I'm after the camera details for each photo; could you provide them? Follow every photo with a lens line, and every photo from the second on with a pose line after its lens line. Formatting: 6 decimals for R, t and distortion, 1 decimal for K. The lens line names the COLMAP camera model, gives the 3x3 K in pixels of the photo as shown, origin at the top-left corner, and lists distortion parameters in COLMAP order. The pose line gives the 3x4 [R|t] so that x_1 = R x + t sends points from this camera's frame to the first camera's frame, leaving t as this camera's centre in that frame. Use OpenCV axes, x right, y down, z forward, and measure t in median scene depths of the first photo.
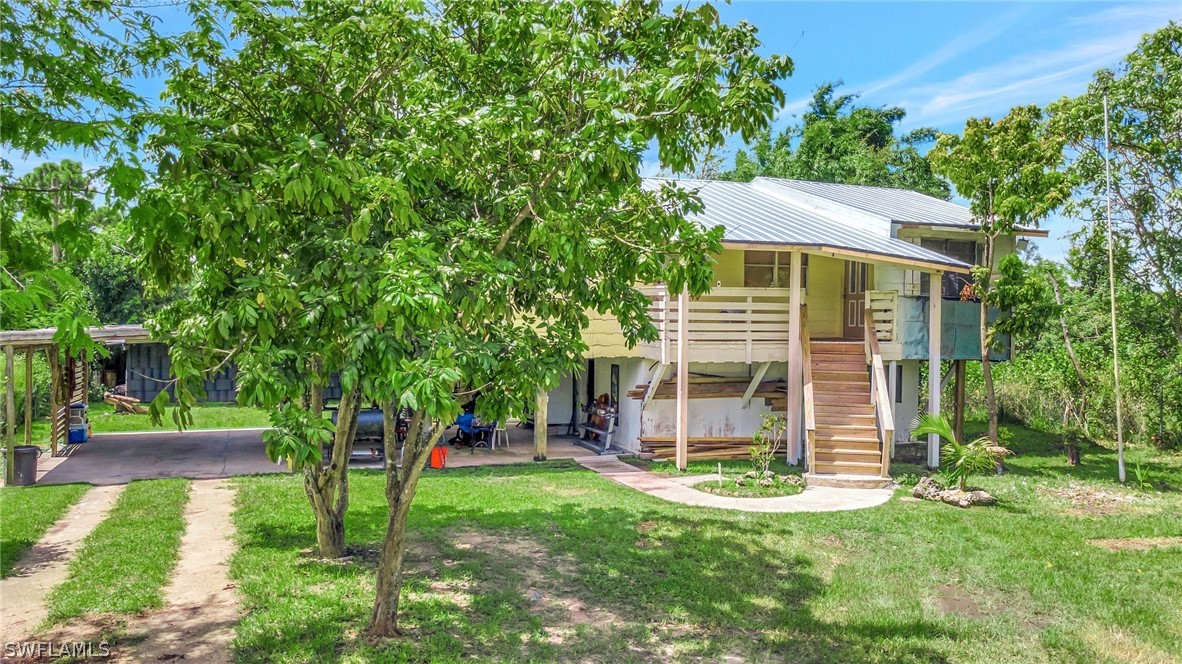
lens RADIAL K [[886.9, 0, 591.8], [0, 886.9, 334.1], [0, 0, 1]] dist [0.010153, 0.048903]
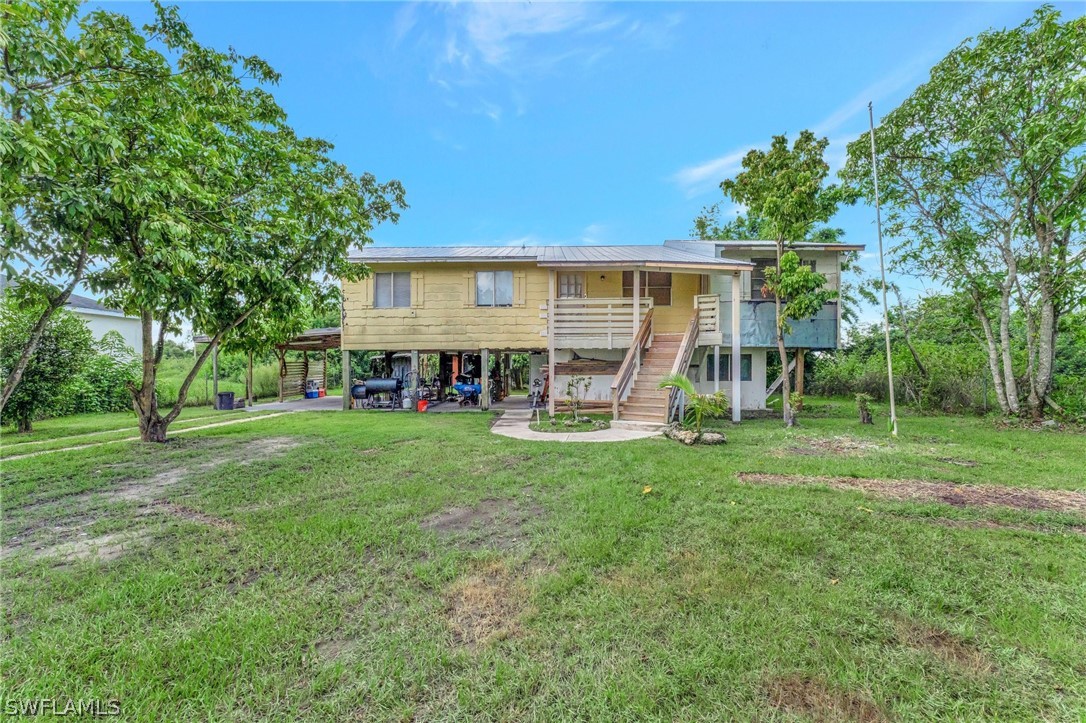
lens RADIAL K [[437.0, 0, 546.8], [0, 437.0, 365.0], [0, 0, 1]] dist [-0.001767, -0.000948]
pose [[0.936006, -0.010499, -0.351828, 0.337288], [0.005819, 0.999880, -0.014356, 0.070105], [0.351937, 0.011390, 0.935954, 0.278522]]
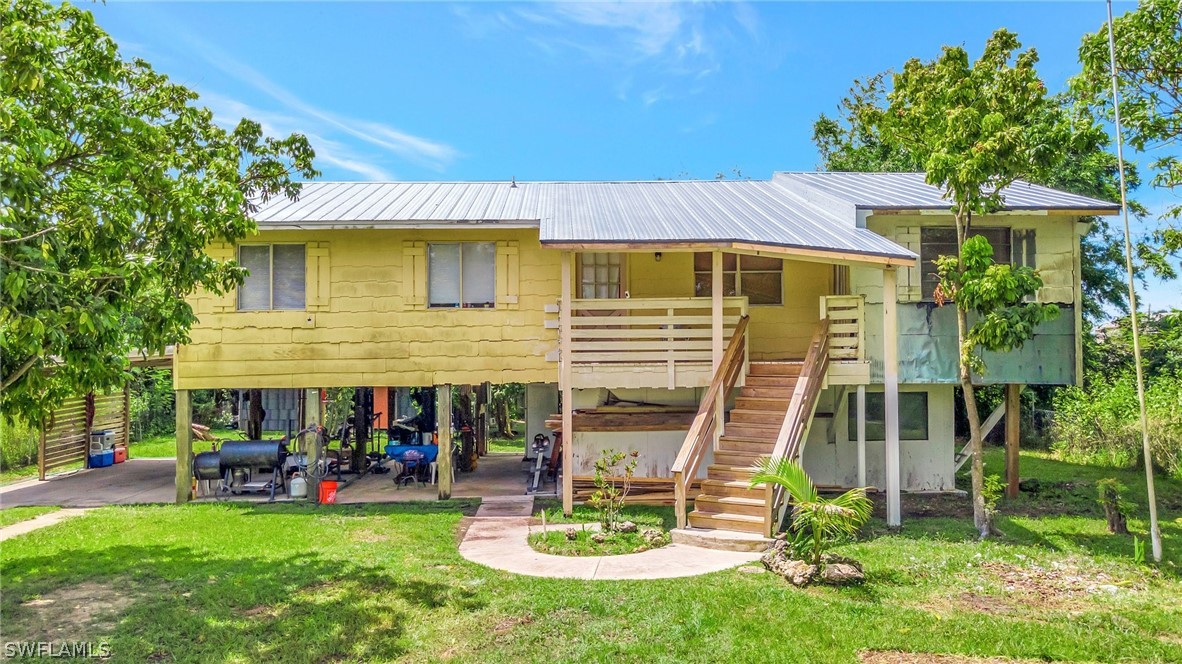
lens RADIAL K [[886.9, 0, 589.5], [0, 886.9, 335.7], [0, 0, 1]] dist [0.010153, 0.048903]
pose [[0.948637, -0.023844, -0.315468, 0.368007], [0.013526, 0.999301, -0.034856, 0.010817], [0.316078, 0.028799, 0.948296, 0.191417]]
